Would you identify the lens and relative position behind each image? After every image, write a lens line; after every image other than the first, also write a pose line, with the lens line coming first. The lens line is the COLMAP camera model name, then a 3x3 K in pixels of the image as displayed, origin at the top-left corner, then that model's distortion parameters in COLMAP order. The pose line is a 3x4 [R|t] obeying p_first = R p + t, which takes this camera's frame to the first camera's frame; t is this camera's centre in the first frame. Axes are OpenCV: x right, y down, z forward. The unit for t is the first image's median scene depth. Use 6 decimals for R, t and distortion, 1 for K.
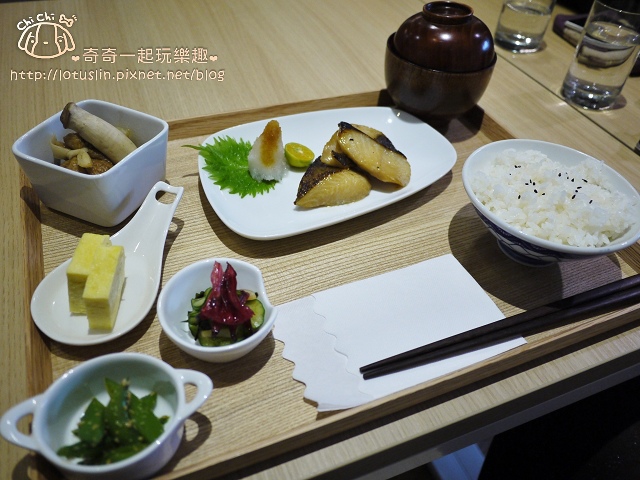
lens RADIAL K [[550.8, 0, 320.0], [0, 550.8, 240.0], [0, 0, 1]] dist [-0.060440, 0.000126]
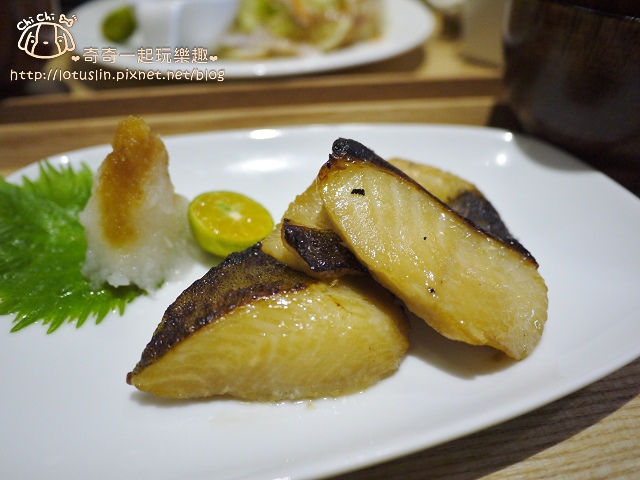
lens RADIAL K [[550.8, 0, 320.0], [0, 550.8, 240.0], [0, 0, 1]] dist [-0.060440, 0.000126]
pose [[0.966223, 0.100116, -0.237465, 0.113569], [-0.128464, 0.985920, -0.107043, -0.117004], [0.223405, 0.133933, 0.965480, 0.685885]]
